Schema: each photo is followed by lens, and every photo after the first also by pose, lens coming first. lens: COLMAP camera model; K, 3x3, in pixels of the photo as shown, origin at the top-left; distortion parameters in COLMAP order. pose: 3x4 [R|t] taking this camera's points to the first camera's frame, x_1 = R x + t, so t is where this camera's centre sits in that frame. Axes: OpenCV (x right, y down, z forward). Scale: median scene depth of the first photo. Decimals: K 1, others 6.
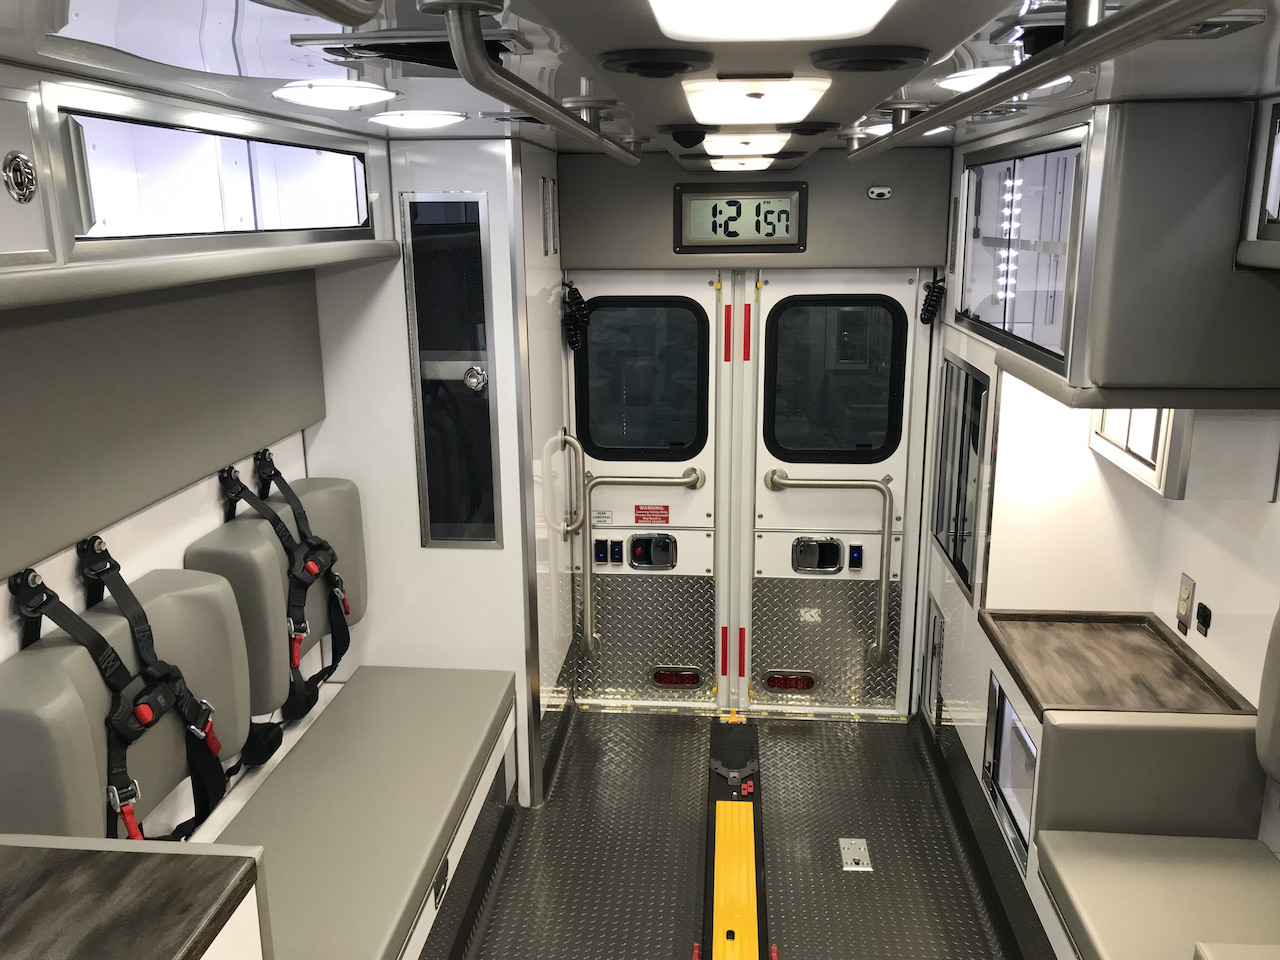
lens RADIAL K [[1061.1, 0, 637.0], [0, 1061.1, 473.7], [0, 0, 1]] dist [0.092048, -0.121641]
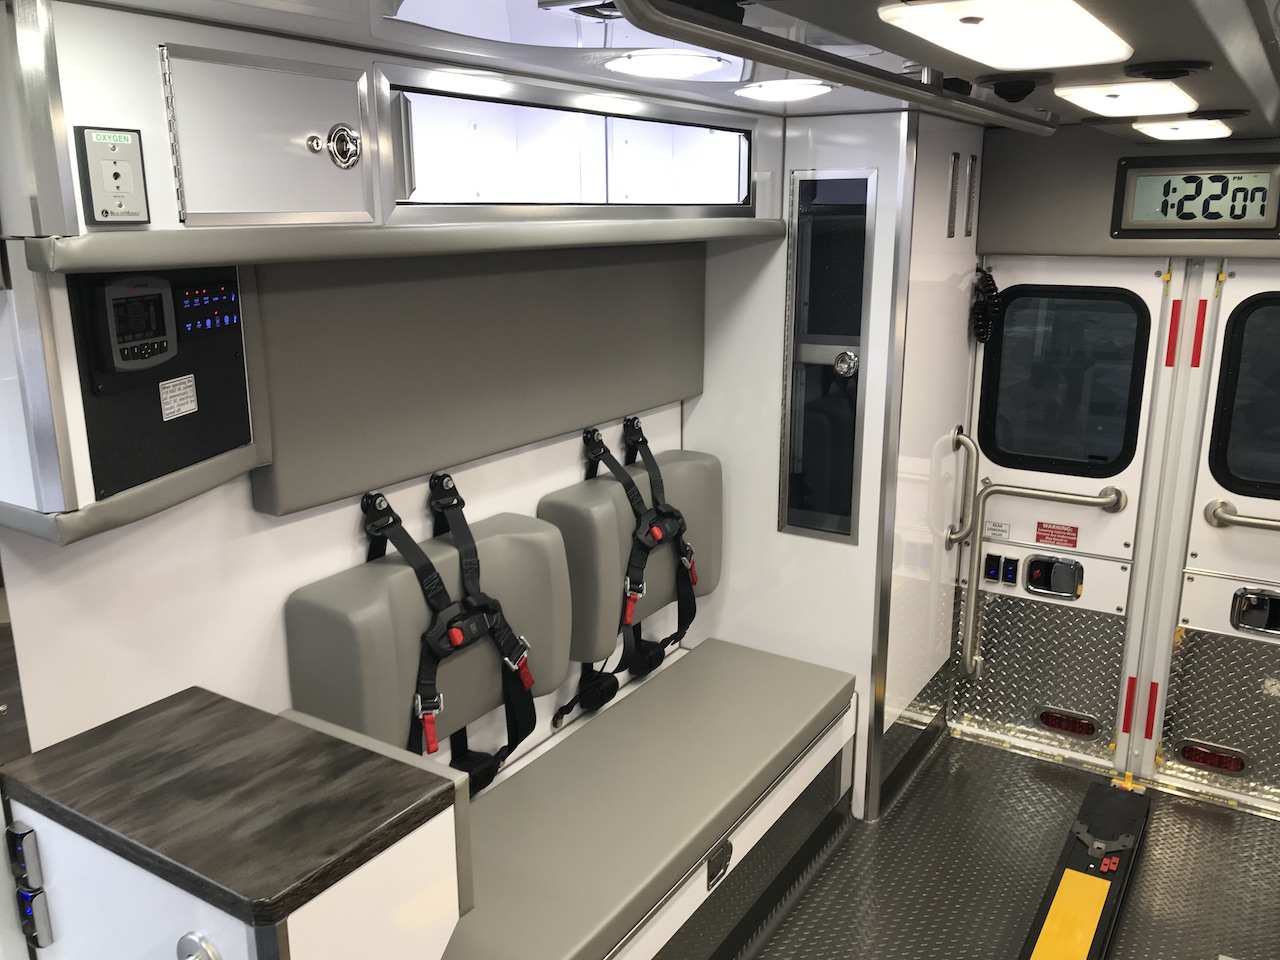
lens RADIAL K [[1061.3, 0, 640.0], [0, 1061.3, 480.0], [0, 0, 1]] dist [0.087710, -0.140447]
pose [[0.889433, 0.117793, -0.441627, 0.103511], [-0.113235, 0.992888, 0.036774, -0.000342], [0.442817, 0.017299, 0.896445, 0.051822]]
